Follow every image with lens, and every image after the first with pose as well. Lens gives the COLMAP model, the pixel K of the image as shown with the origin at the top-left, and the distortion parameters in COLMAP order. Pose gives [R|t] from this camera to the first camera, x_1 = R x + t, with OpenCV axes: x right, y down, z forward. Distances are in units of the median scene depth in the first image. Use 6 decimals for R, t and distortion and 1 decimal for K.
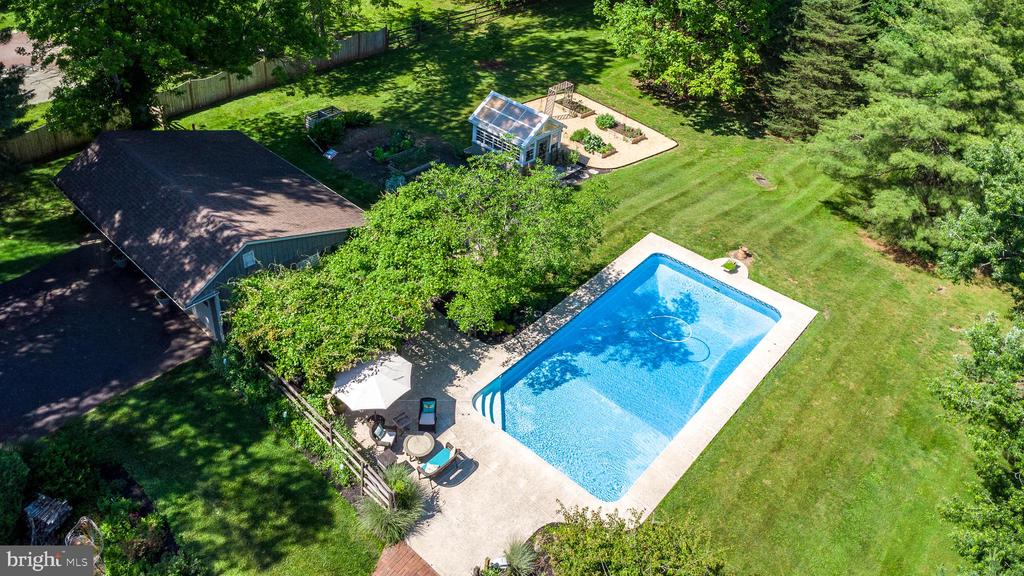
lens RADIAL K [[706.4, 0, 512.0], [0, 706.4, 288.0], [0, 0, 1]] dist [-0.000278, -0.000563]
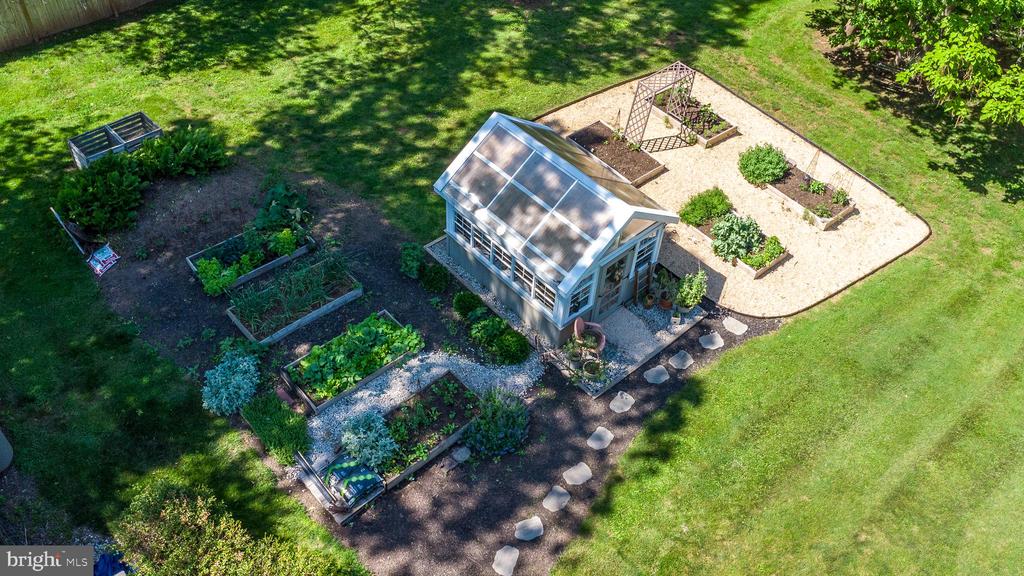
lens RADIAL K [[772.4, 0, 535.5], [0, 772.4, 330.5], [0, 0, 1]] dist [0.012327, -0.002397]
pose [[0.997836, 0.047300, -0.045669, 0.018396], [-0.037480, 0.979892, 0.195976, -0.222695], [0.054021, -0.193840, 0.979545, 0.501054]]
